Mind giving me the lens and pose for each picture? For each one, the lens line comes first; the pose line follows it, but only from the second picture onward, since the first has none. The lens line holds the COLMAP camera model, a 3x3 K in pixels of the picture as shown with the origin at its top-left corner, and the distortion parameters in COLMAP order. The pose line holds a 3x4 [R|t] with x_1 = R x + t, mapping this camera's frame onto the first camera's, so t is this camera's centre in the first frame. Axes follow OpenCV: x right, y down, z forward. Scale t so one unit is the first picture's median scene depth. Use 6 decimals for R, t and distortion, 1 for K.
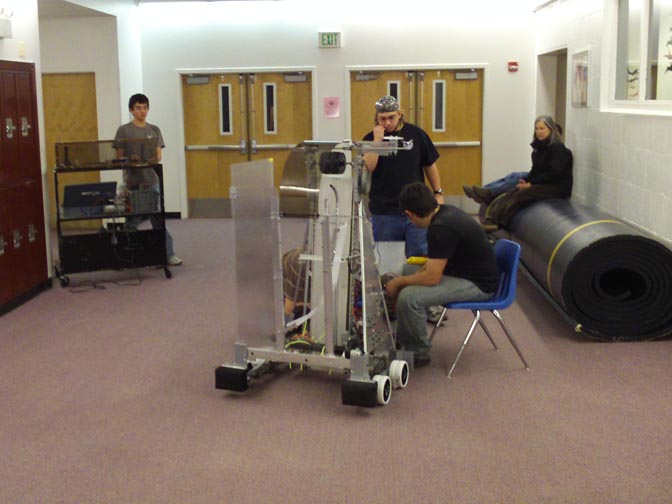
lens RADIAL K [[877.7, 0, 336.0], [0, 877.7, 252.0], [0, 0, 1]] dist [-0.002915, -0.011624]
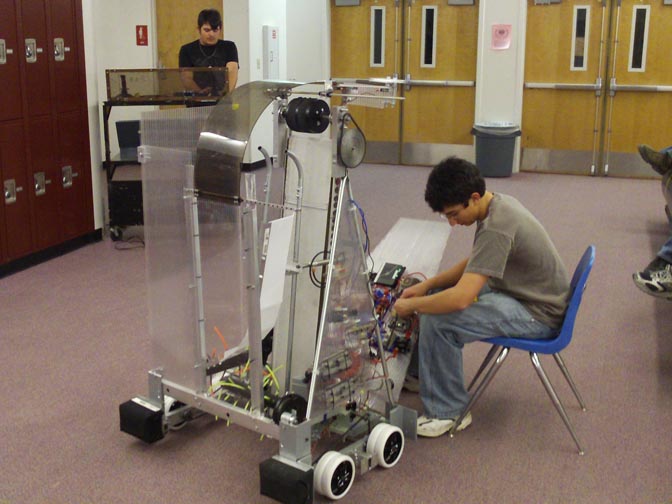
lens RADIAL K [[877.7, 0, 336.0], [0, 877.7, 252.0], [0, 0, 1]] dist [-0.002915, -0.011624]
pose [[0.959878, 0.088434, -0.266108, 0.137193], [-0.068048, 0.994063, 0.084896, -0.039574], [0.272036, -0.063381, 0.960197, 0.257541]]
